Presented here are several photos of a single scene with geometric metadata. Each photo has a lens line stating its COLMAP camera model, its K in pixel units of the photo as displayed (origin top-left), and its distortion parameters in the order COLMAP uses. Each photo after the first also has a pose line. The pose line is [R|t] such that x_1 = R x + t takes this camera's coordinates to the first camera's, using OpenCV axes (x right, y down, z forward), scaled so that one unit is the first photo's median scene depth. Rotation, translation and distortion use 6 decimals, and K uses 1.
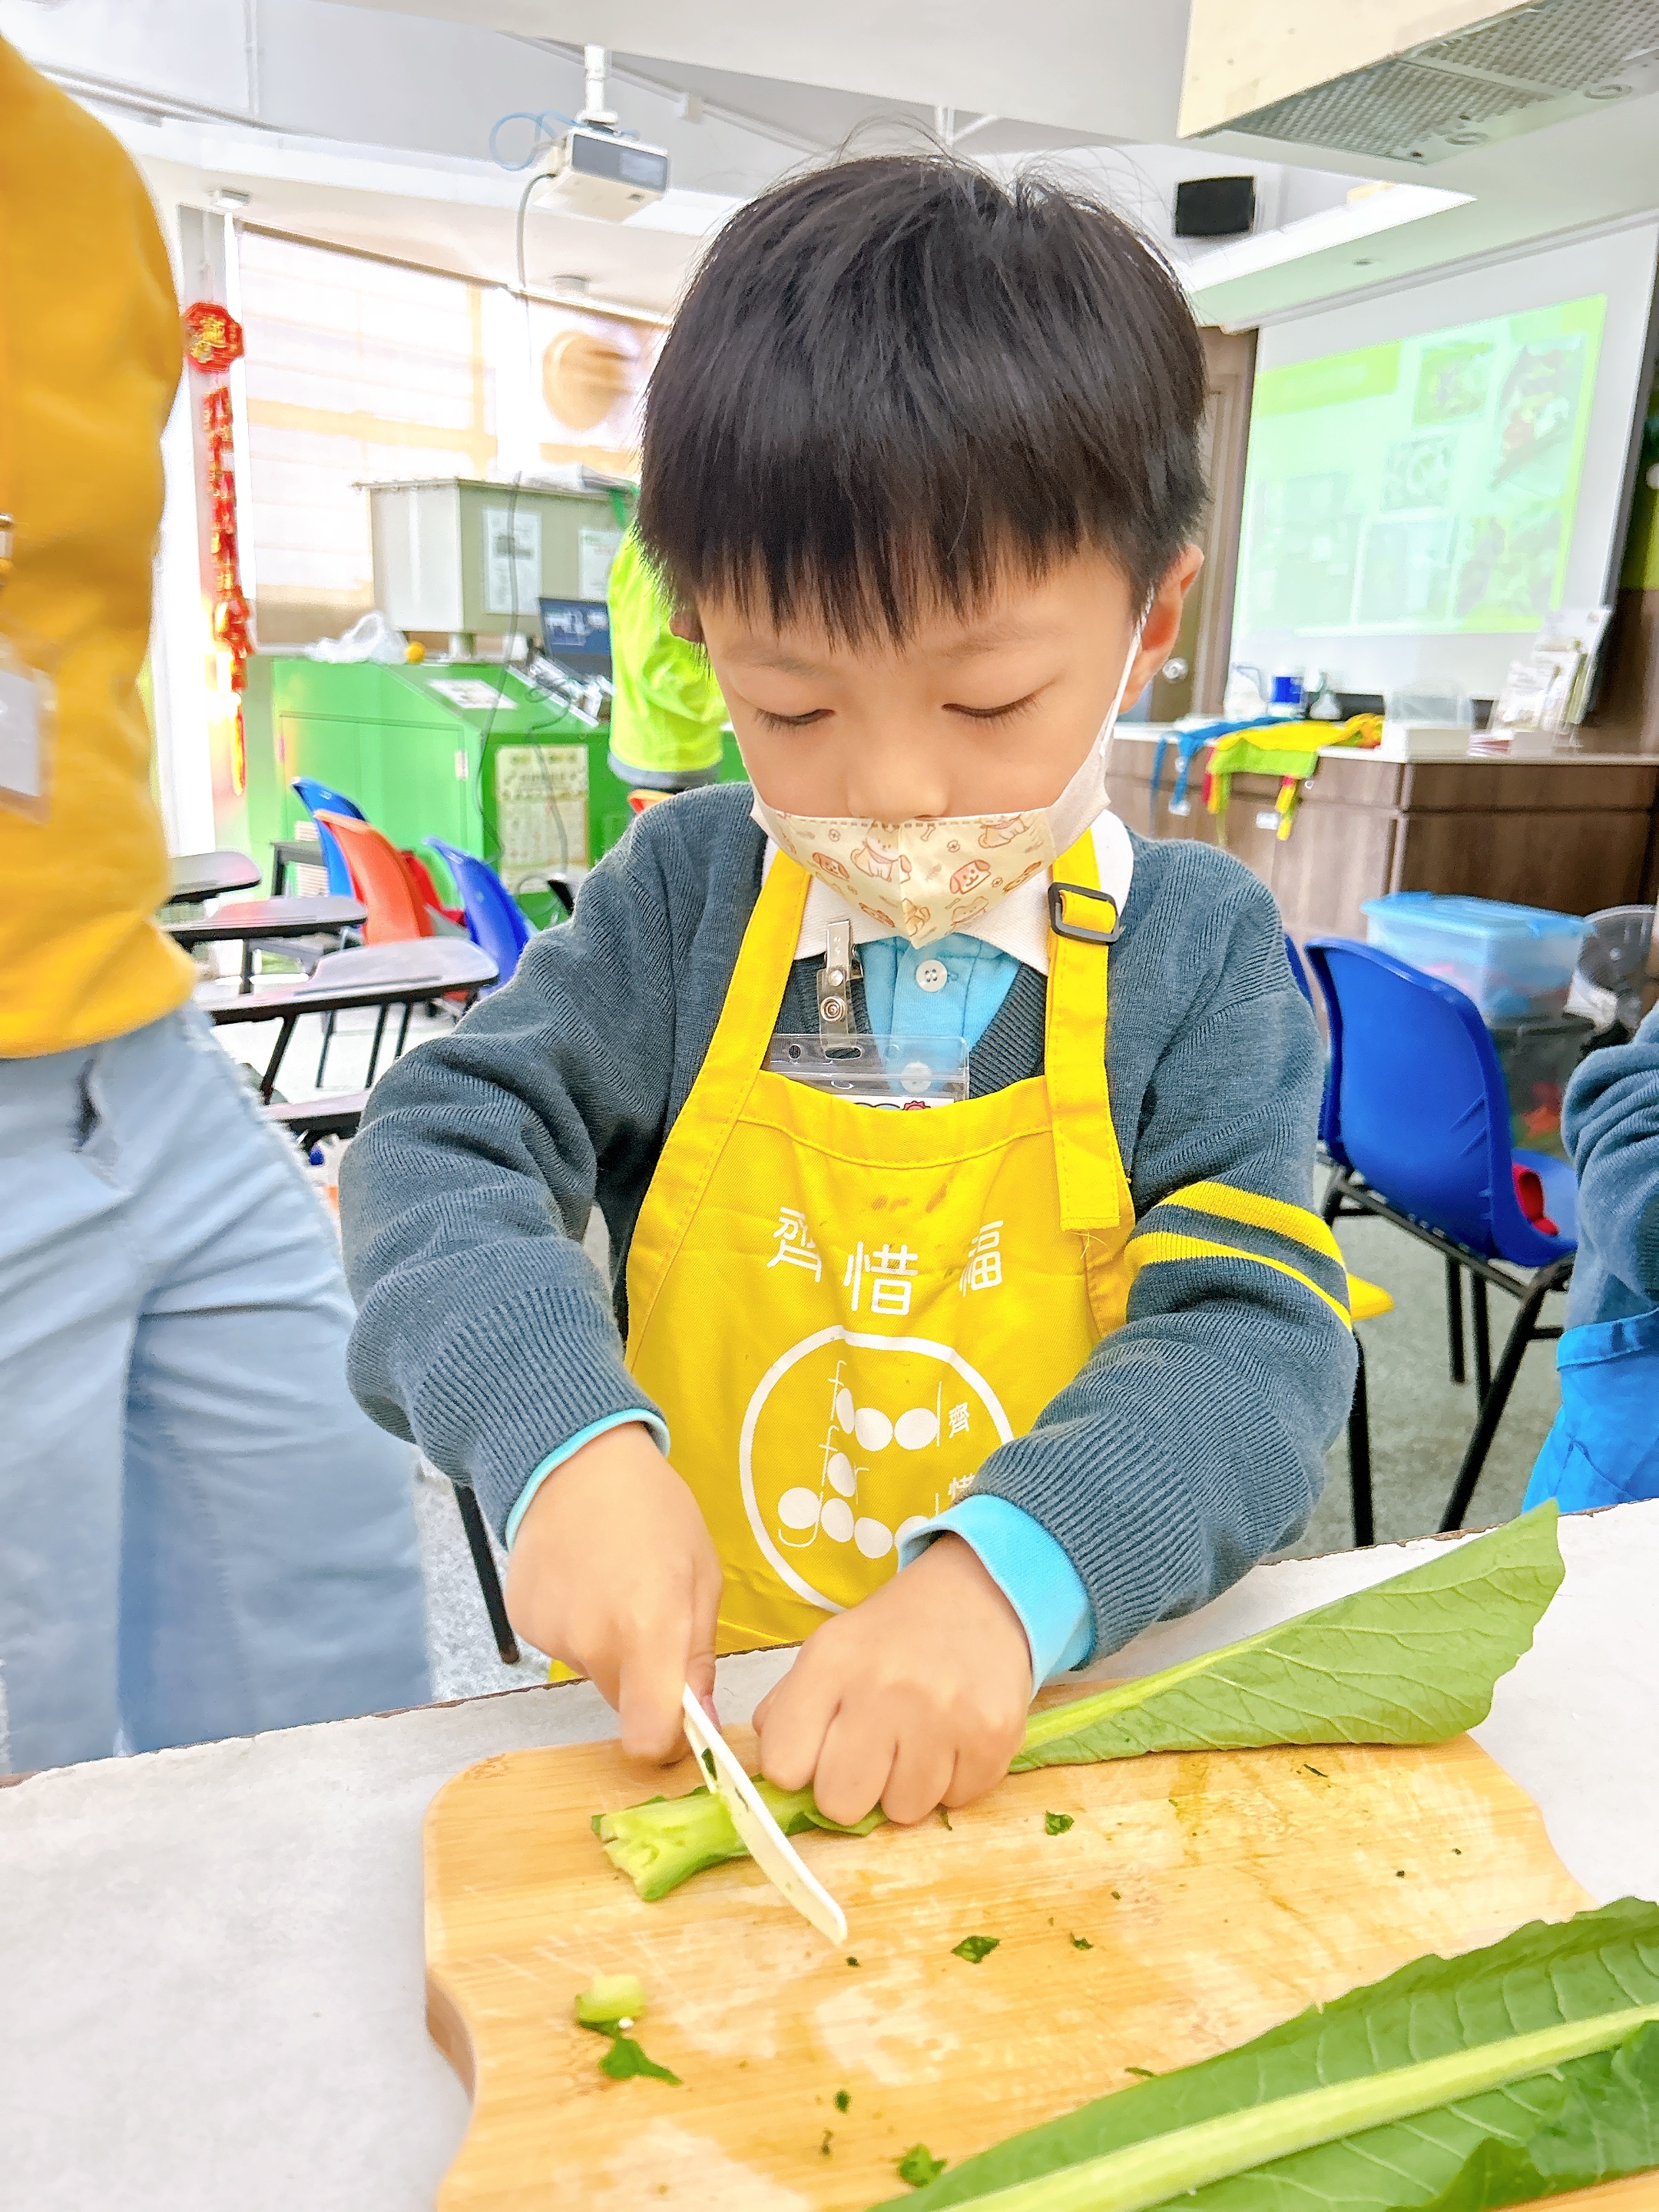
lens RADIAL K [[1646.8, 0, 840.3], [0, 1646.8, 1141.3], [0, 0, 1]] dist [0.004775, 0.001799]
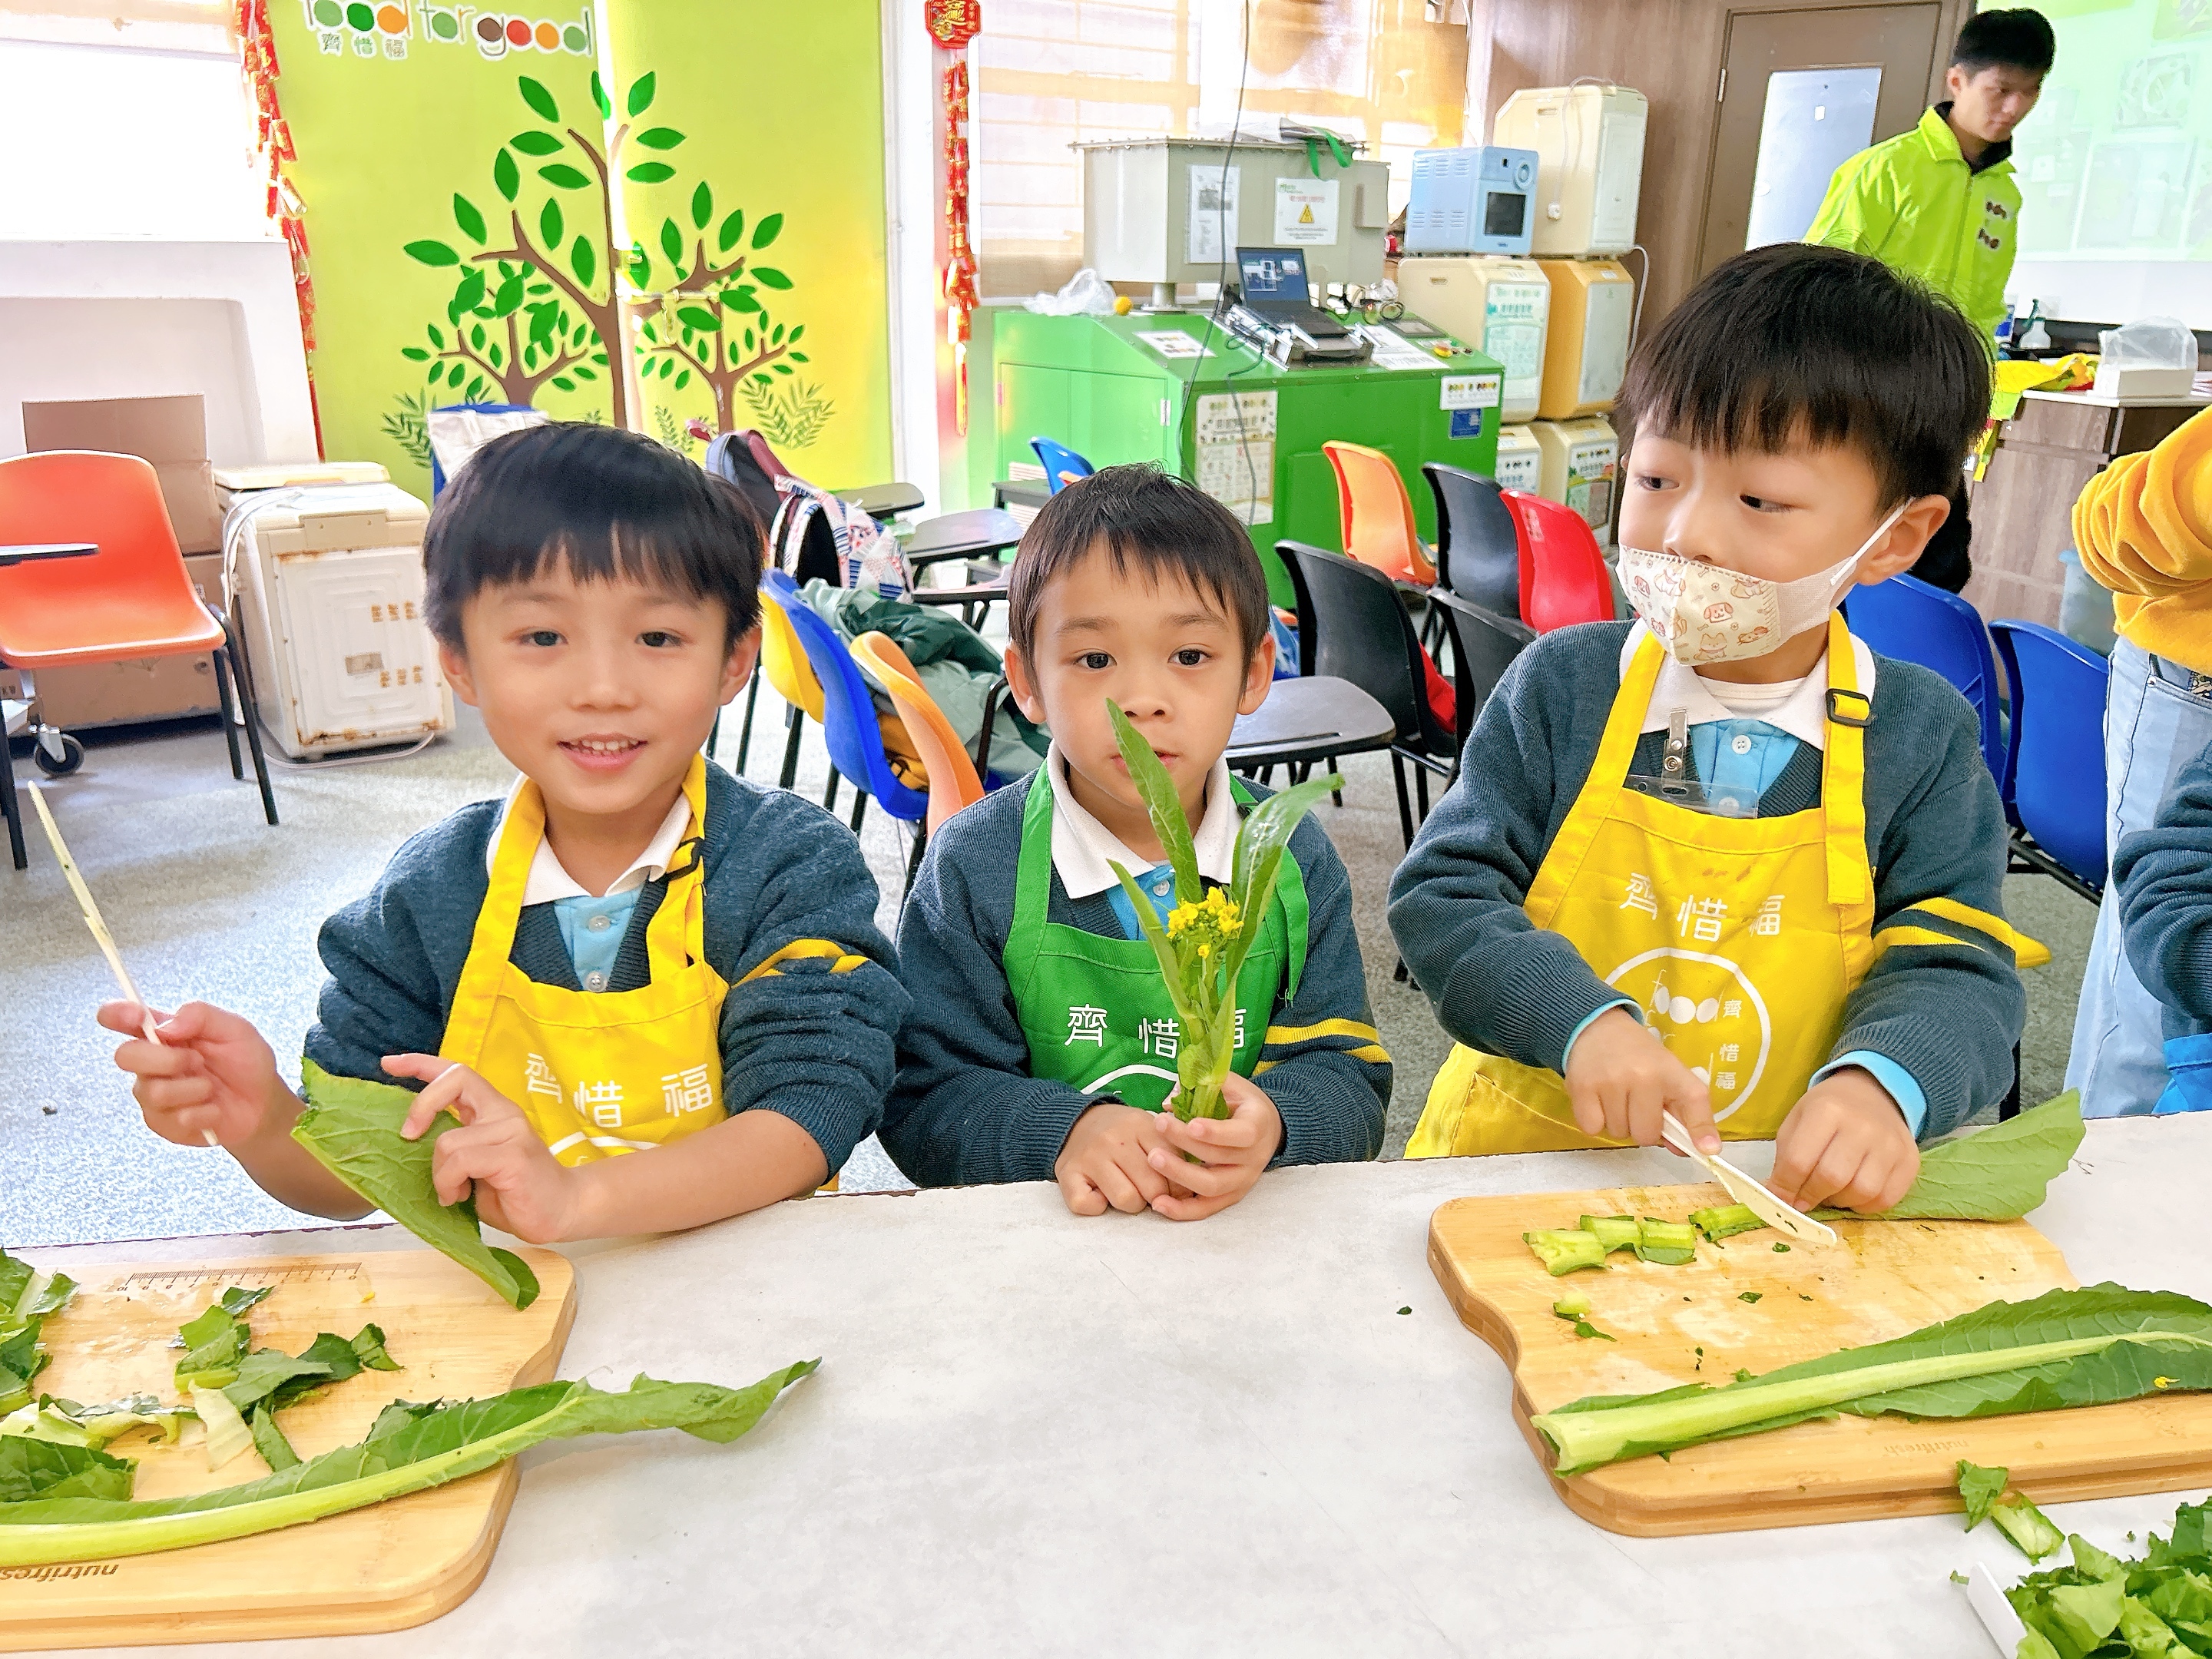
lens RADIAL K [[1665.5, 0, 1109.7], [0, 1665.5, 854.6], [0, 0, 1]] dist [-0.000491, -0.001818]
pose [[0.978549, 0.048386, -0.200254, -0.029564], [-0.035199, 0.997003, 0.068897, -0.010105], [0.202987, -0.060371, 0.977319, -0.099174]]
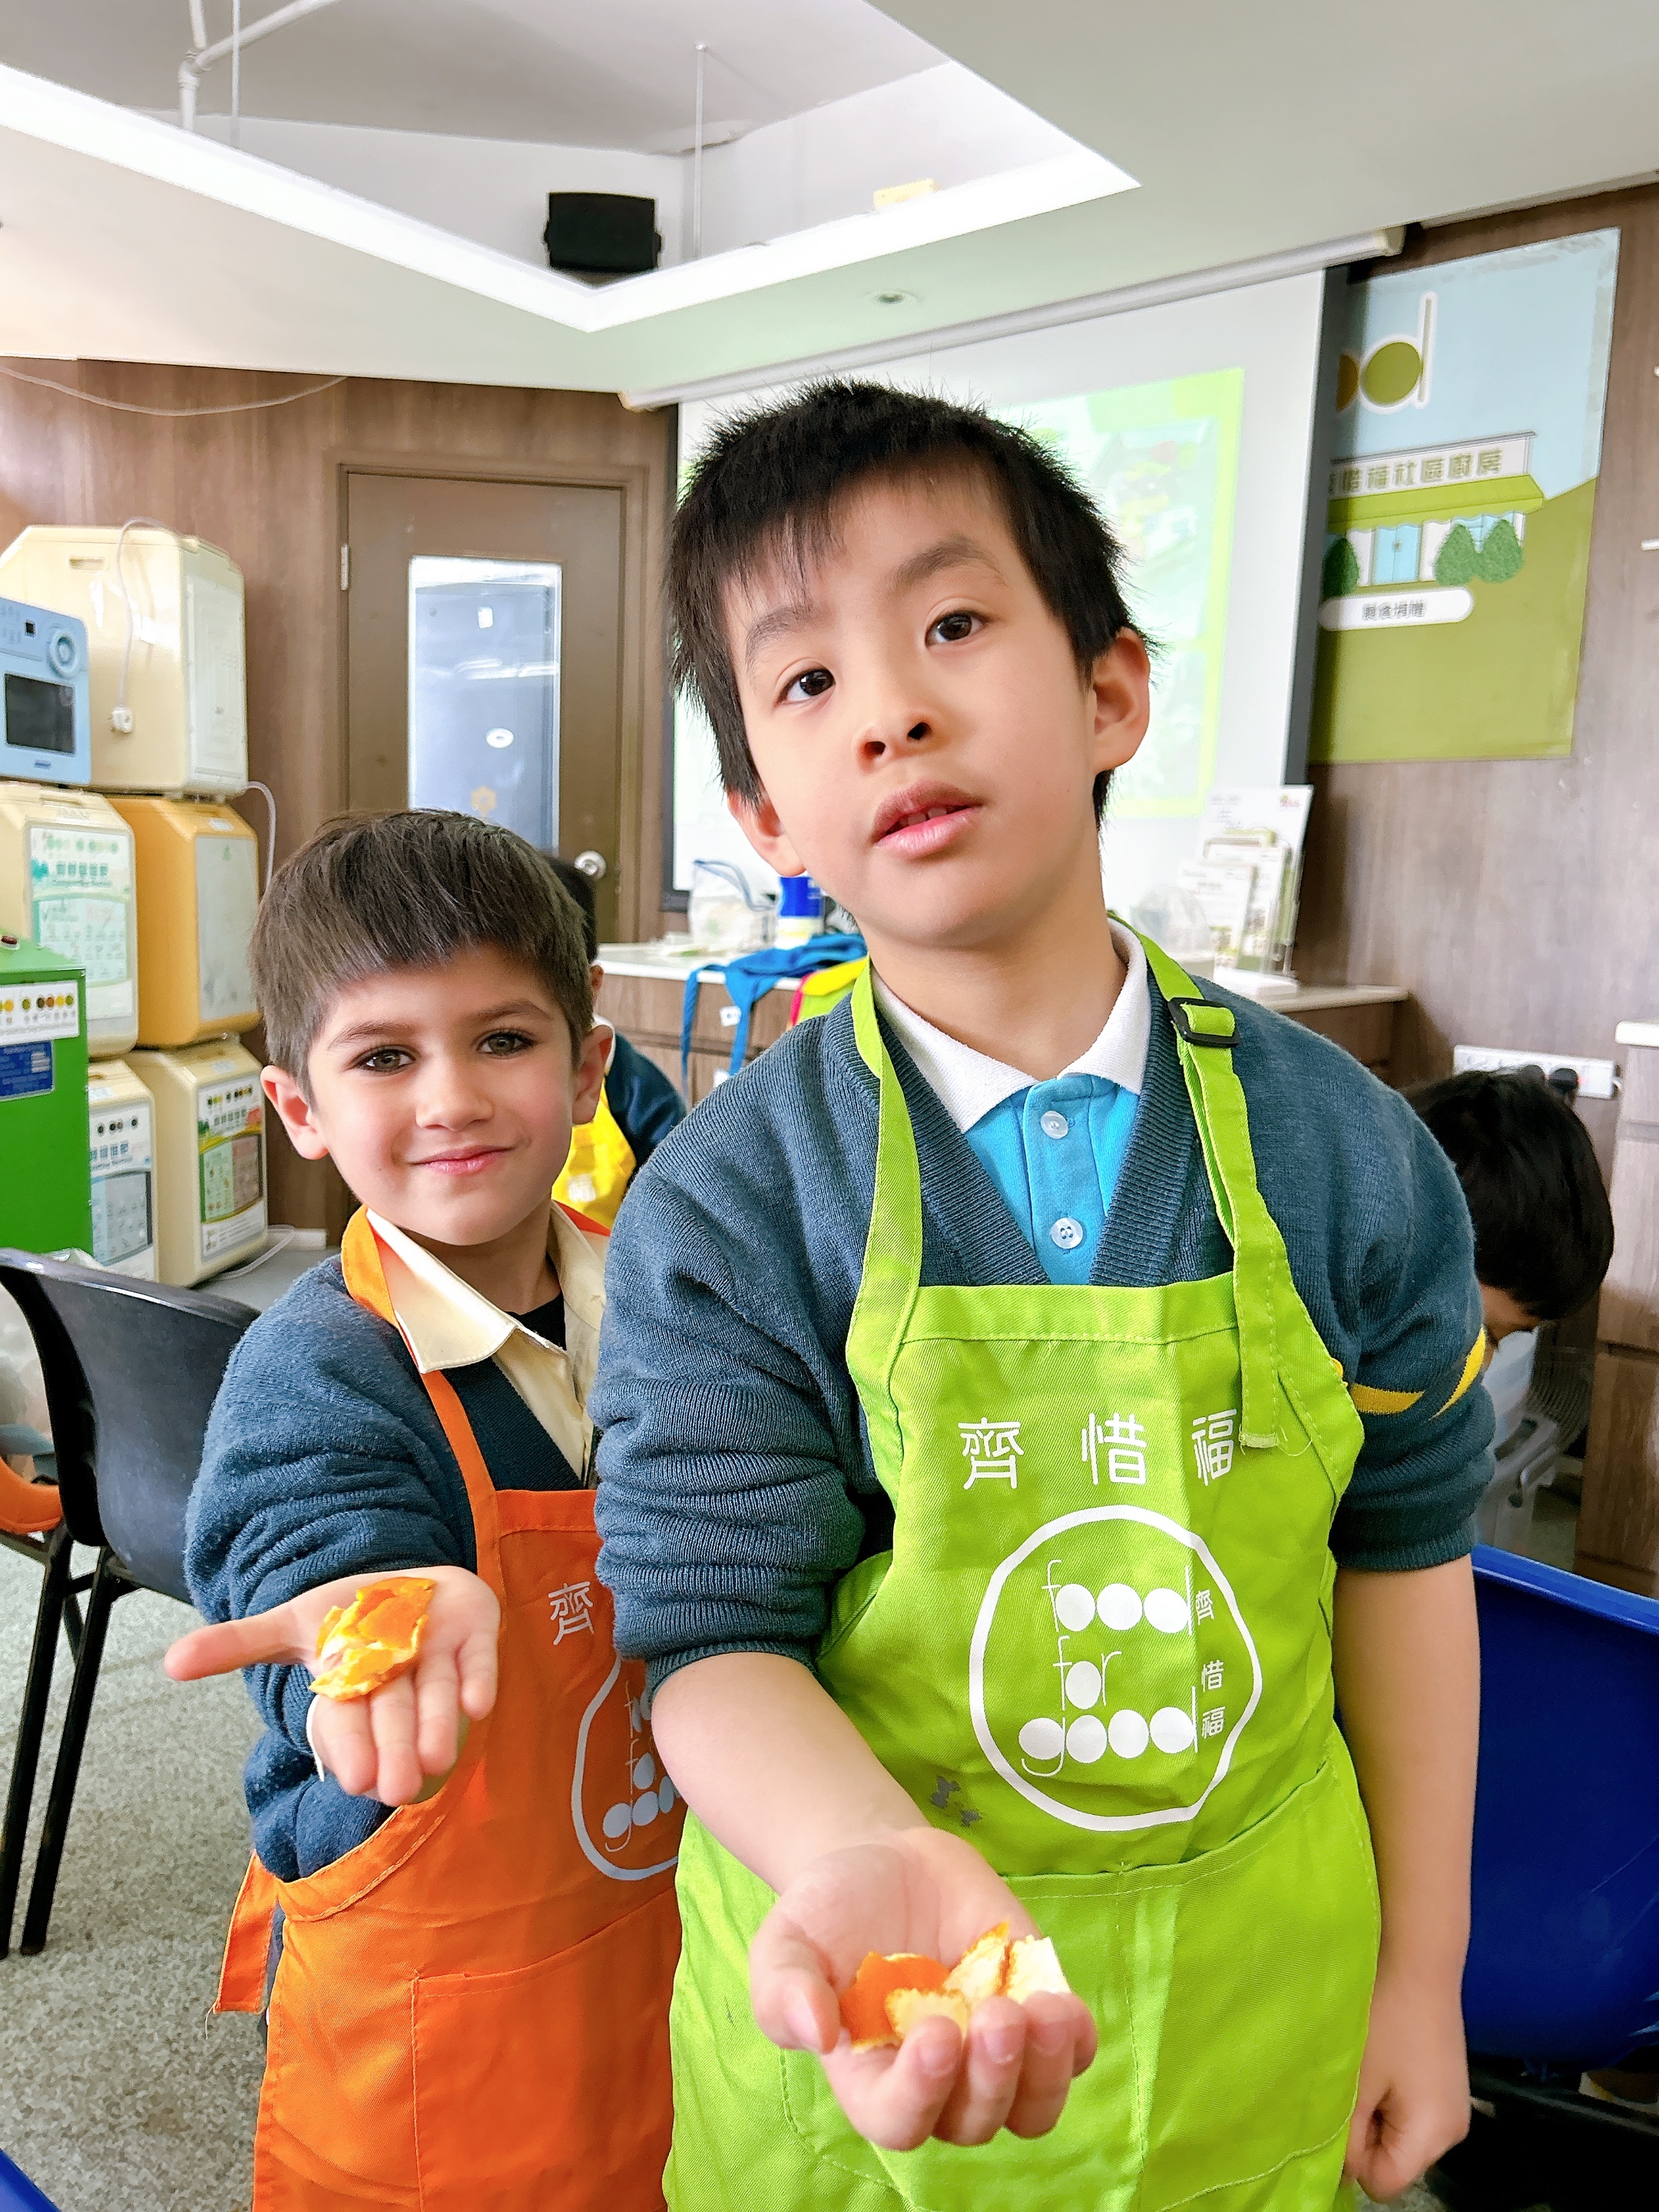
lens RADIAL K [[1665.5, 0, 806.9], [0, 1665.5, 1134.0], [0, 0, 1]] dist [-0.000491, -0.001818]
pose [[0.887040, -0.073341, 0.455831, -0.060663], [0.122731, 0.989237, -0.079668, -0.132486], [-0.445082, 0.126613, 0.886494, 0.437962]]
